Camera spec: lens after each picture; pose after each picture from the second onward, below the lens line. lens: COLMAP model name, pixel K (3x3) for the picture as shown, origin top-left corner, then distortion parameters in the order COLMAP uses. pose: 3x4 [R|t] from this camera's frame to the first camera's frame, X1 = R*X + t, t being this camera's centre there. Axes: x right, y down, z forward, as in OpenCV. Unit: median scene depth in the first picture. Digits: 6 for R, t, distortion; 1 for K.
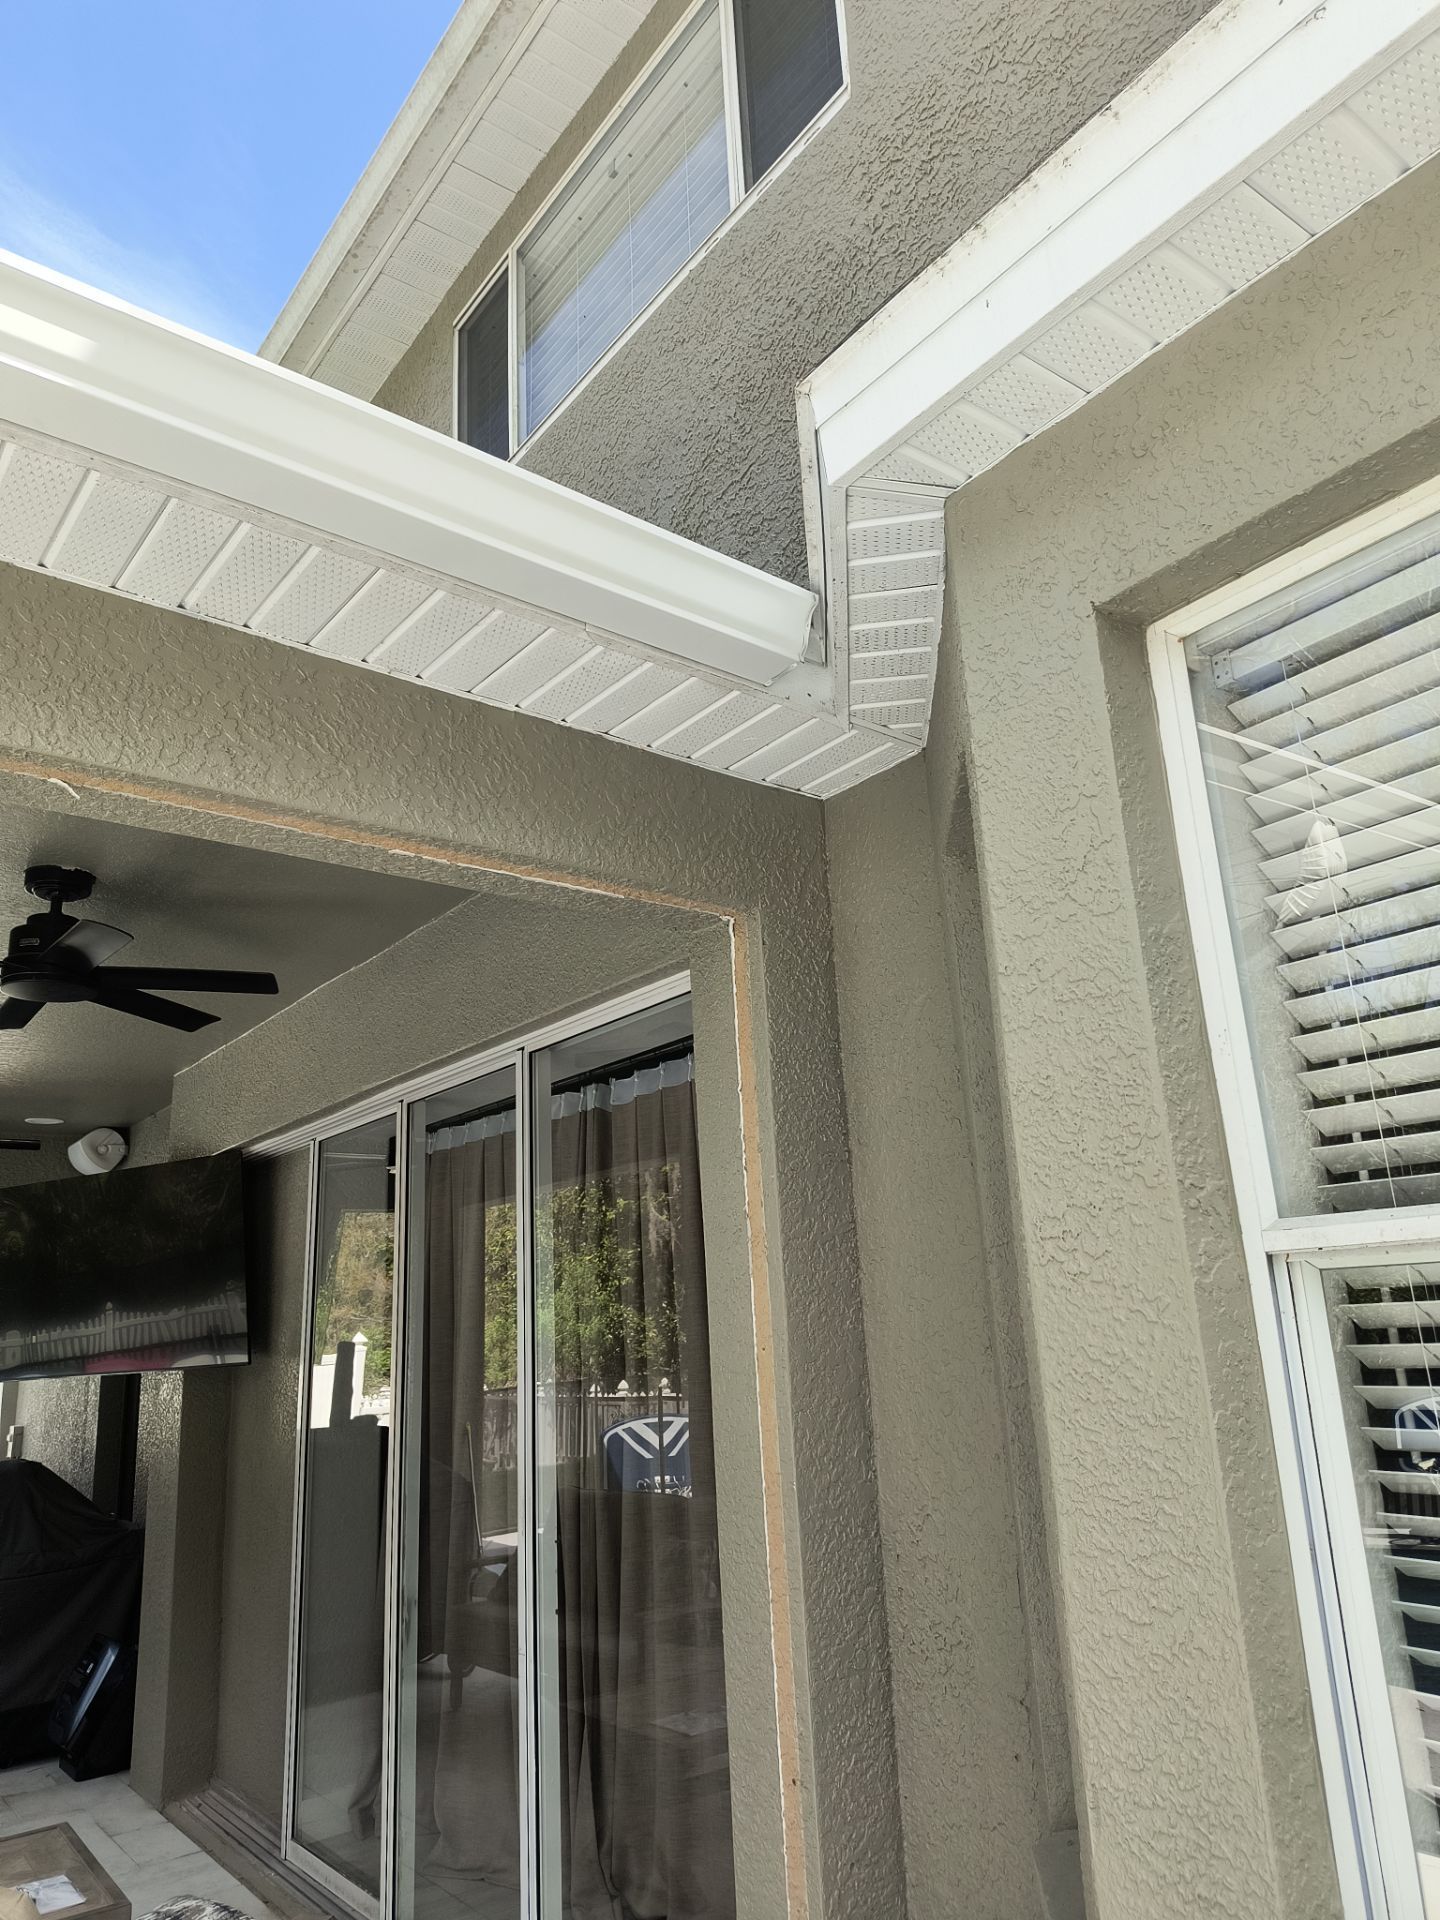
lens RADIAL K [[1306.1, 0, 720.0], [0, 1306.1, 960.0], [0, 0, 1]] dist [0.040109, -0.032737]
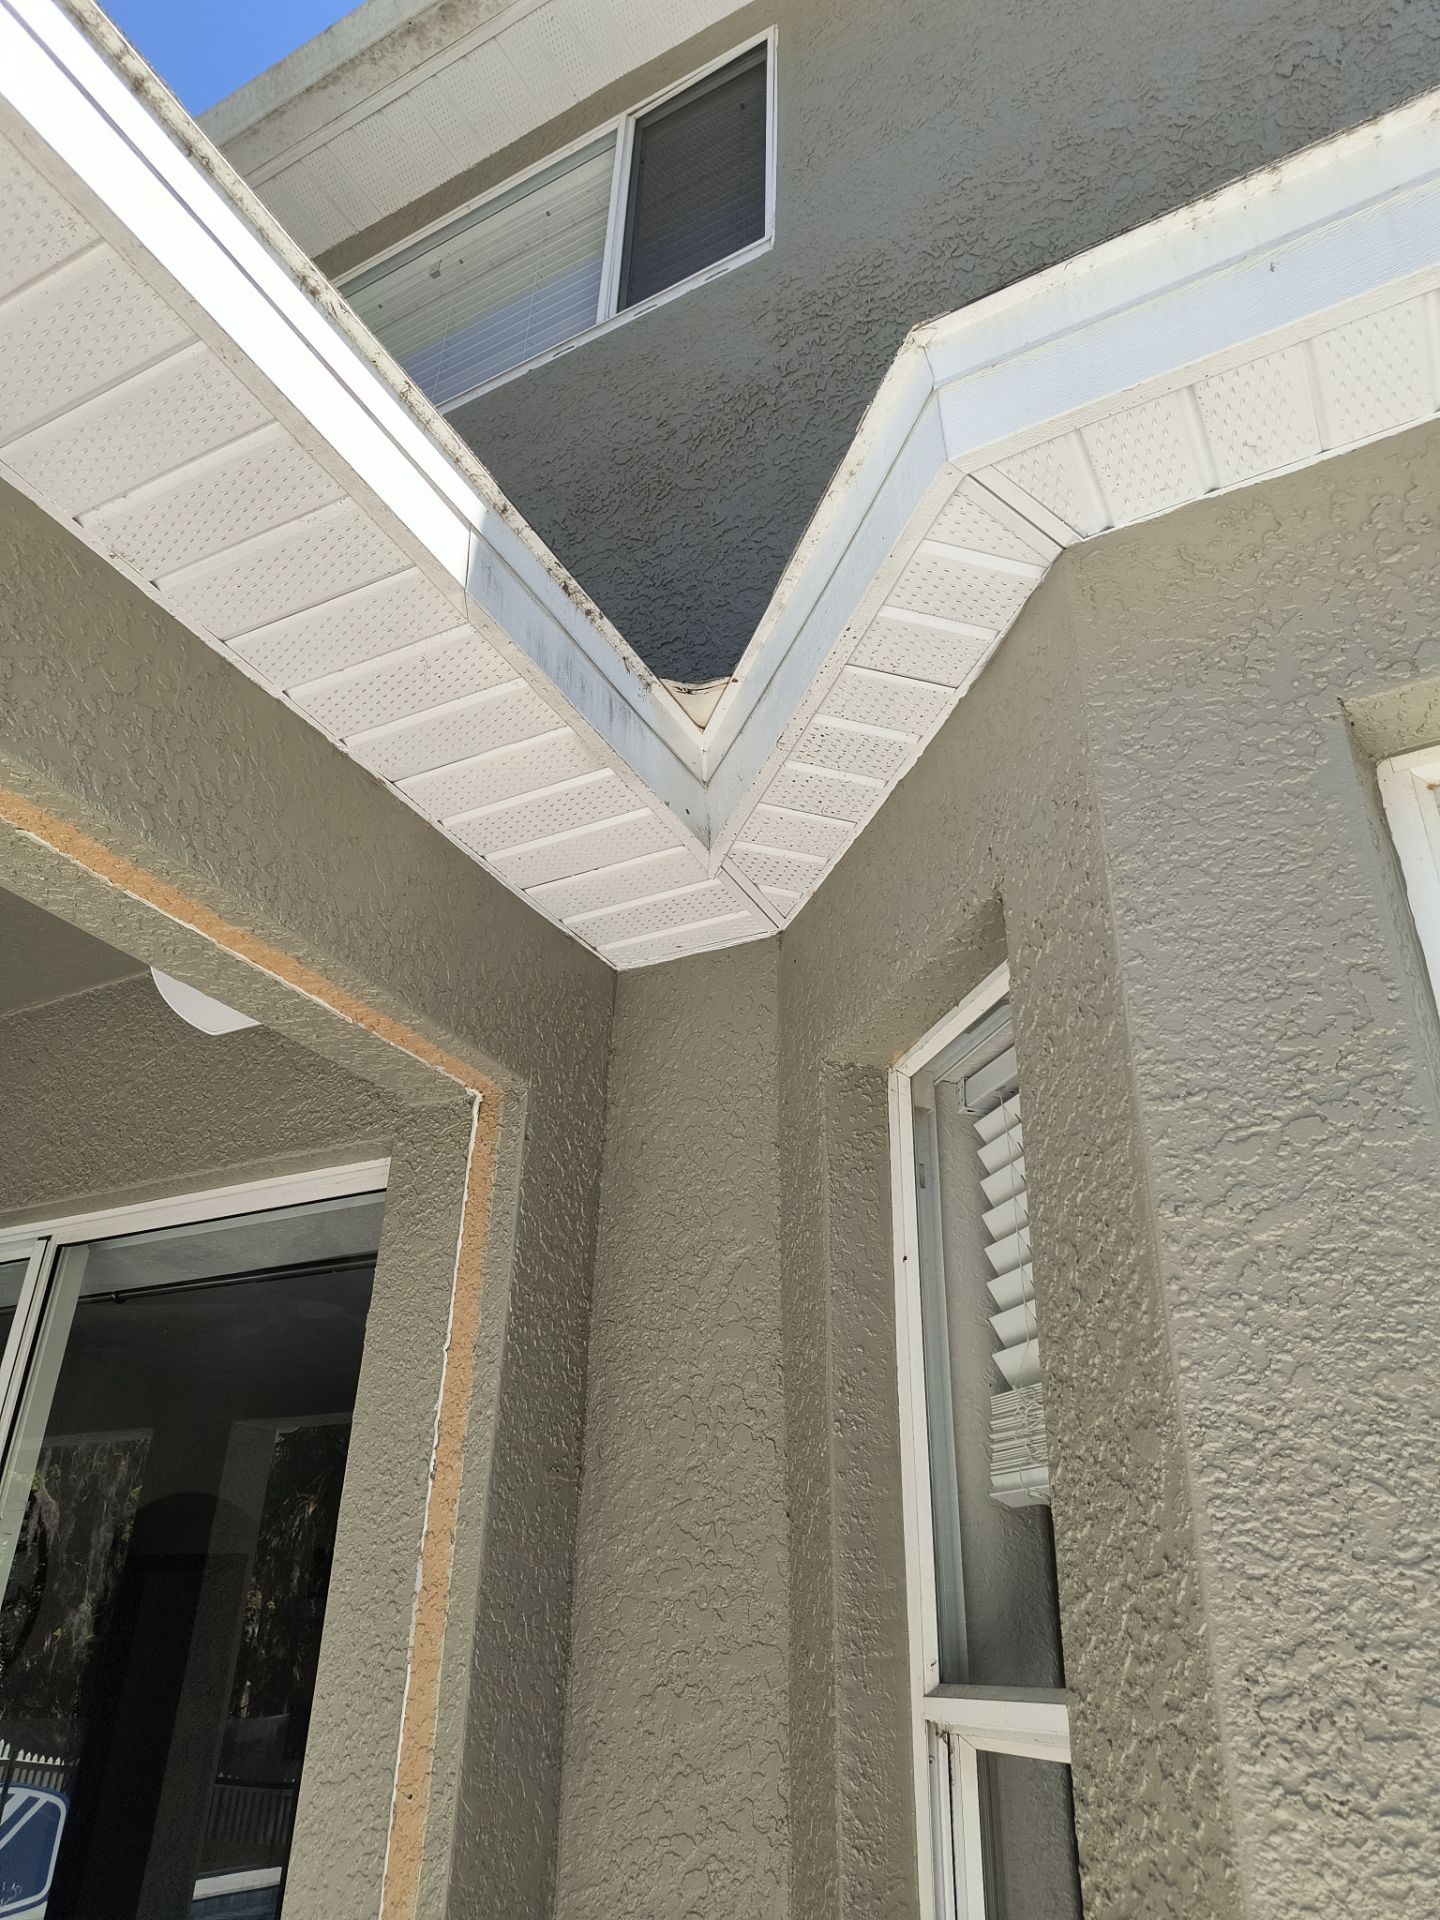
lens RADIAL K [[1310.3, 0, 705.4], [0, 1310.3, 967.5], [0, 0, 1]] dist [0.053292, -0.058404]
pose [[0.914717, 0.253321, 0.314835, -0.121542], [-0.180279, 0.953101, -0.243100, 0.053420], [-0.361652, 0.165609, 0.917487, 0.307337]]
